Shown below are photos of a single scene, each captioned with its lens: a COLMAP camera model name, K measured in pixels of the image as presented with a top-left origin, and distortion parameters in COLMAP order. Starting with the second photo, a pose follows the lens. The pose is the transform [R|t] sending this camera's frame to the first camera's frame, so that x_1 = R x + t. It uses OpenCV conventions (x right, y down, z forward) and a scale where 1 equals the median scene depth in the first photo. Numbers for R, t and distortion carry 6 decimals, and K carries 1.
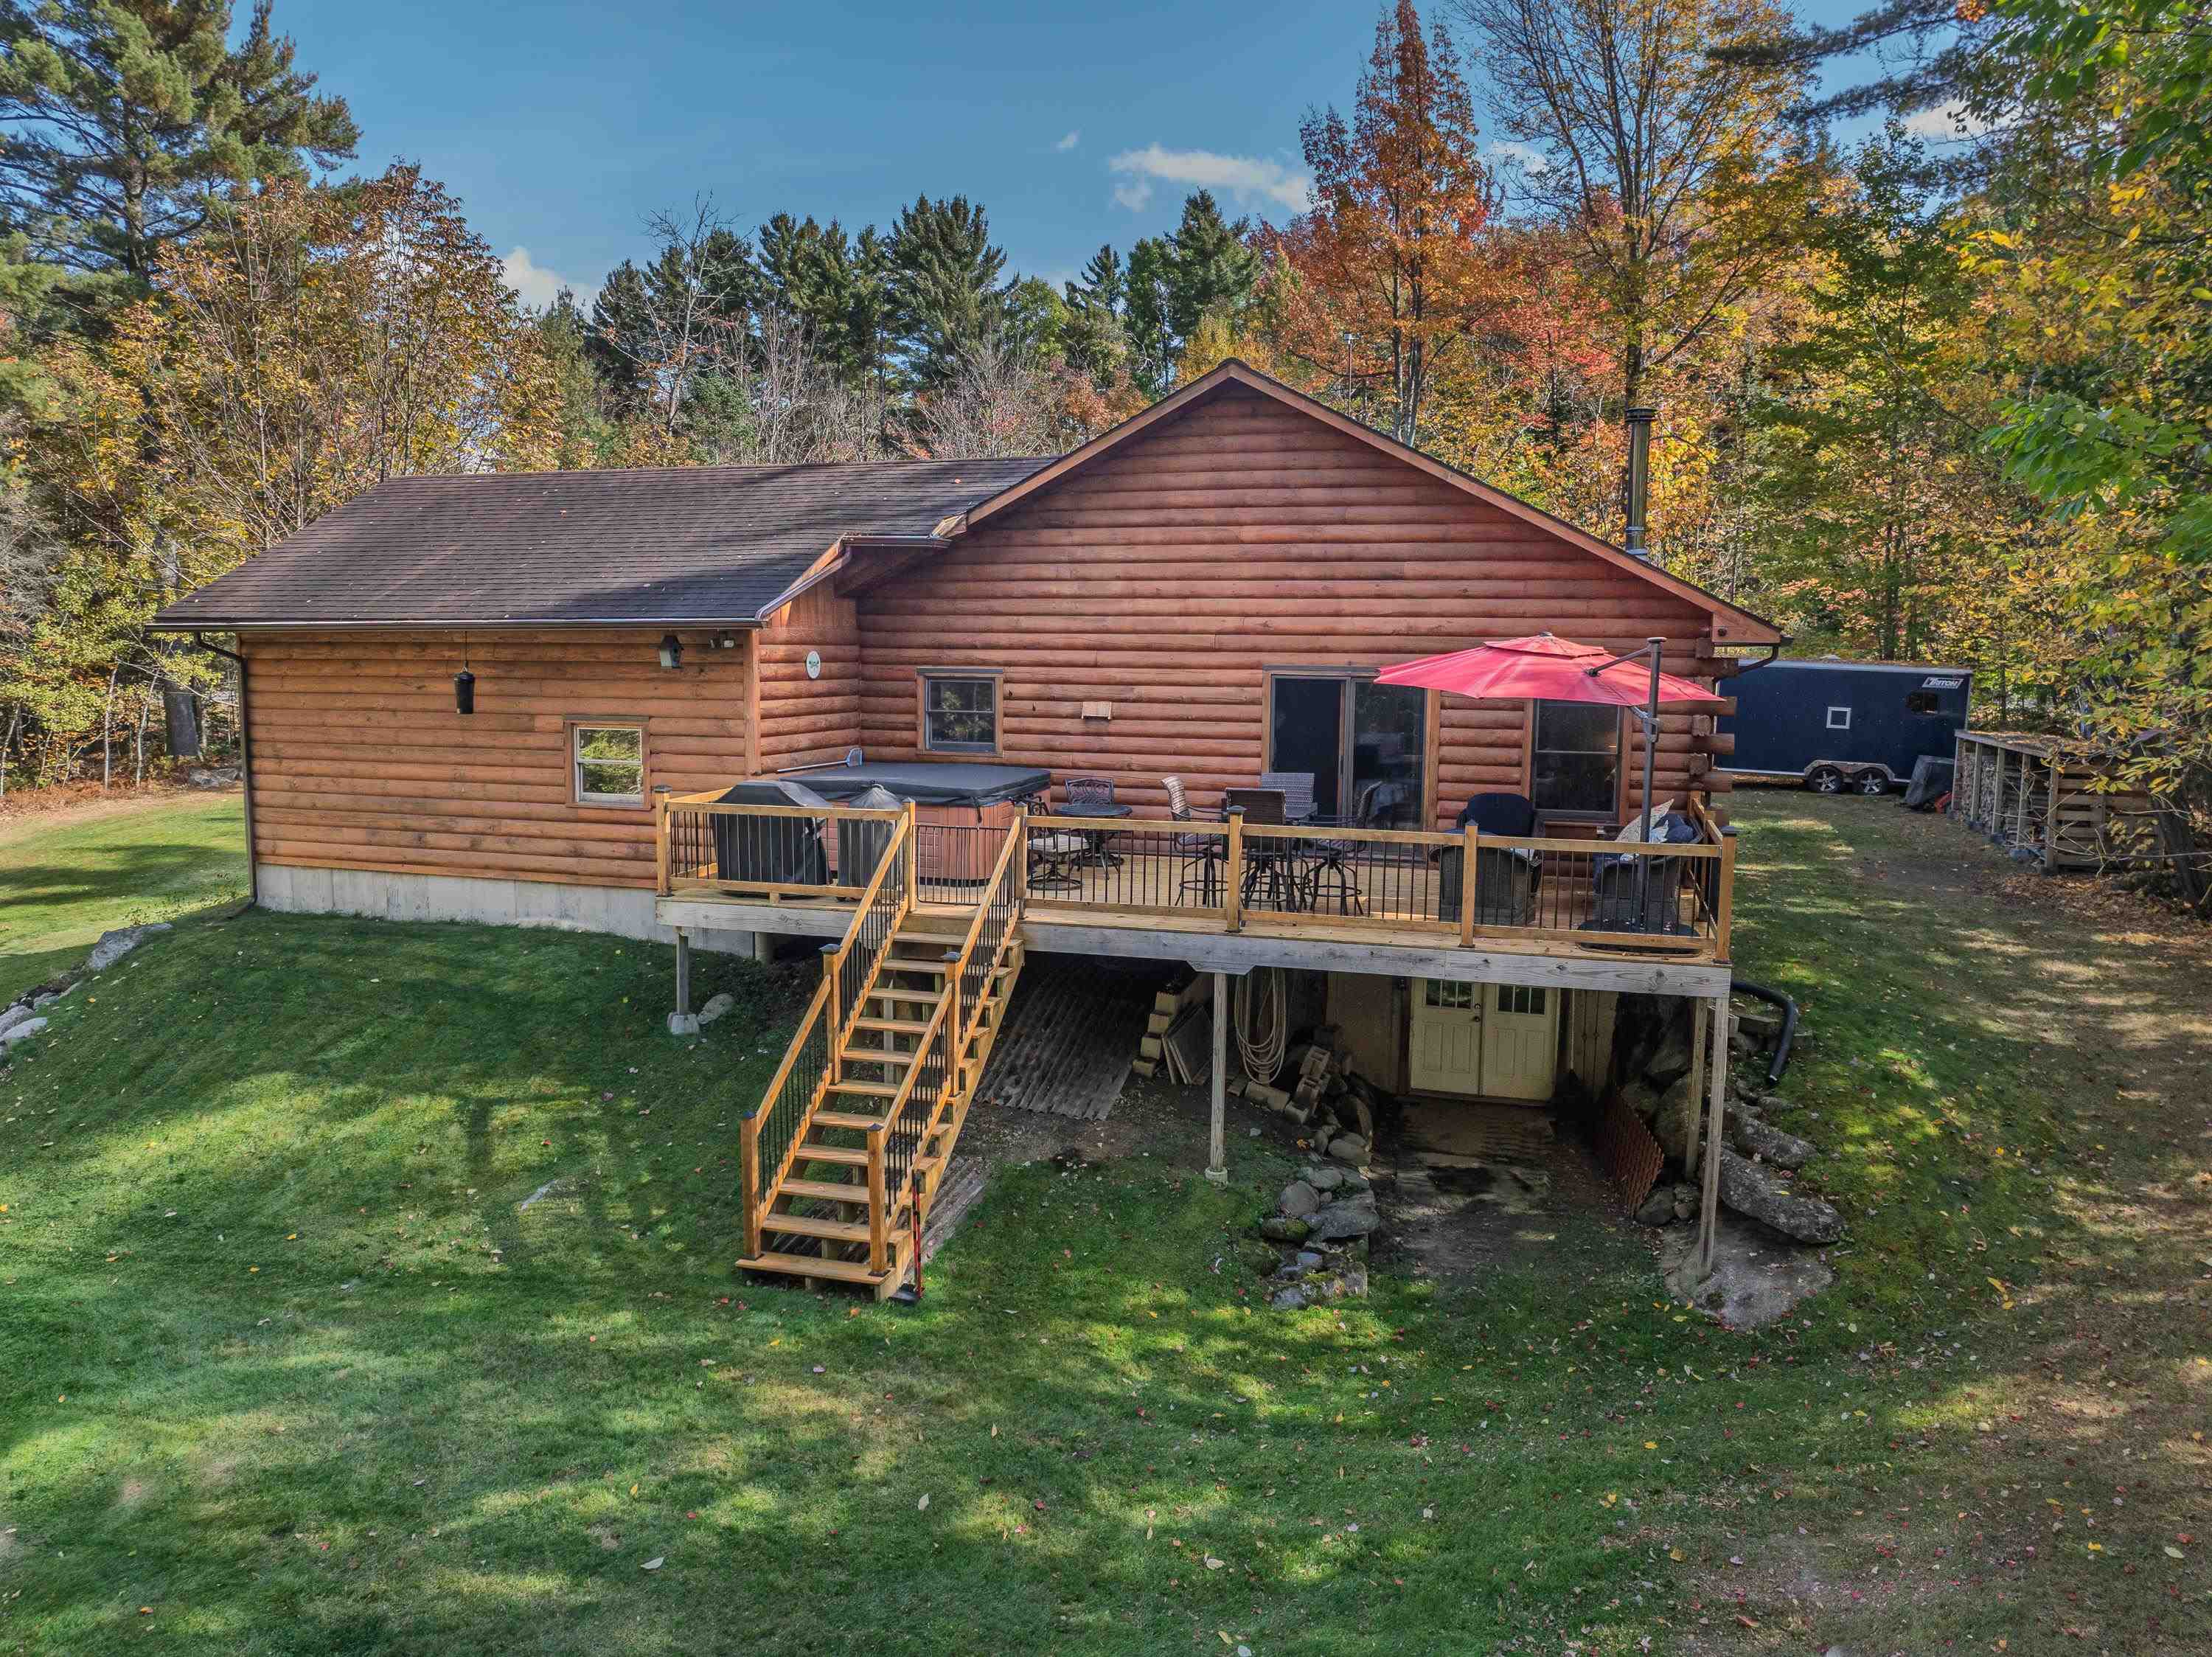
lens RADIAL K [[1547.3, 0, 1106.0], [0, 1547.3, 828.5], [0, 0, 1]] dist [-0.023413, -0.000862]
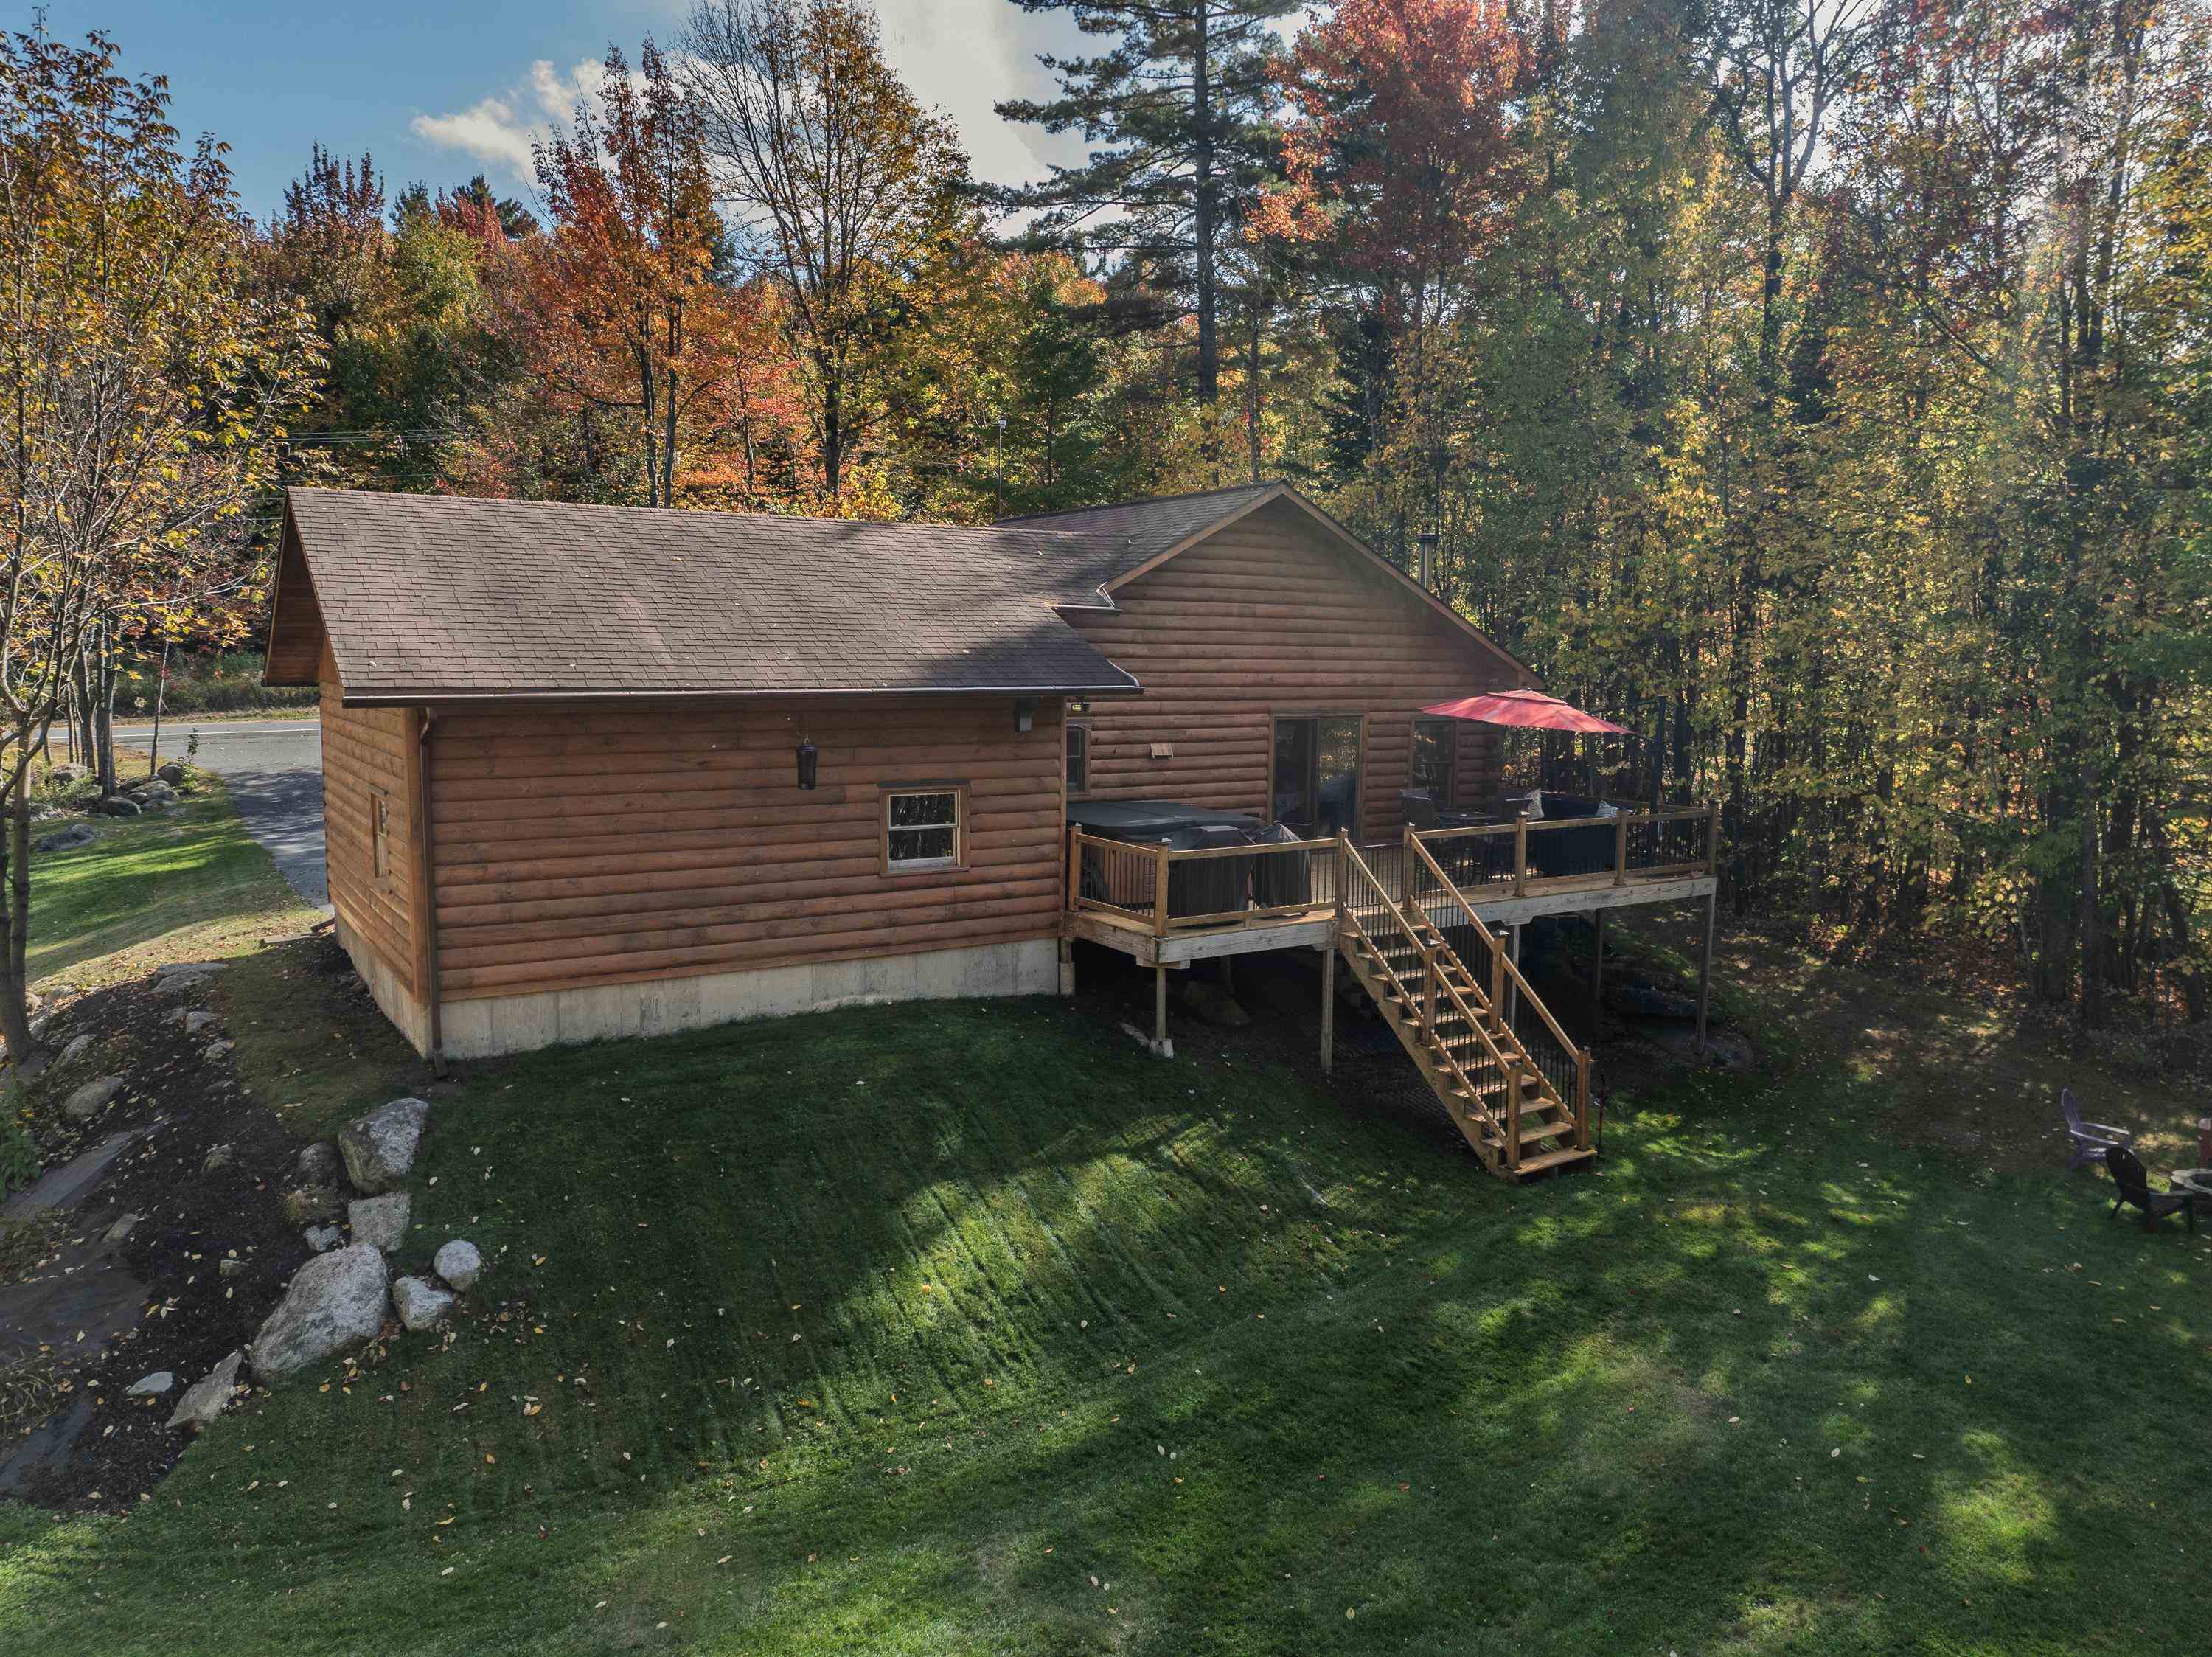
lens RADIAL K [[1547.3, 0, 1106.0], [0, 1547.3, 828.5], [0, 0, 1]] dist [-0.023413, -0.000862]
pose [[0.631948, -0.088569, 0.769933, -1.006578], [0.084789, 0.995386, 0.044910, -0.075913], [-0.770359, 0.036901, 0.636542, 0.273440]]
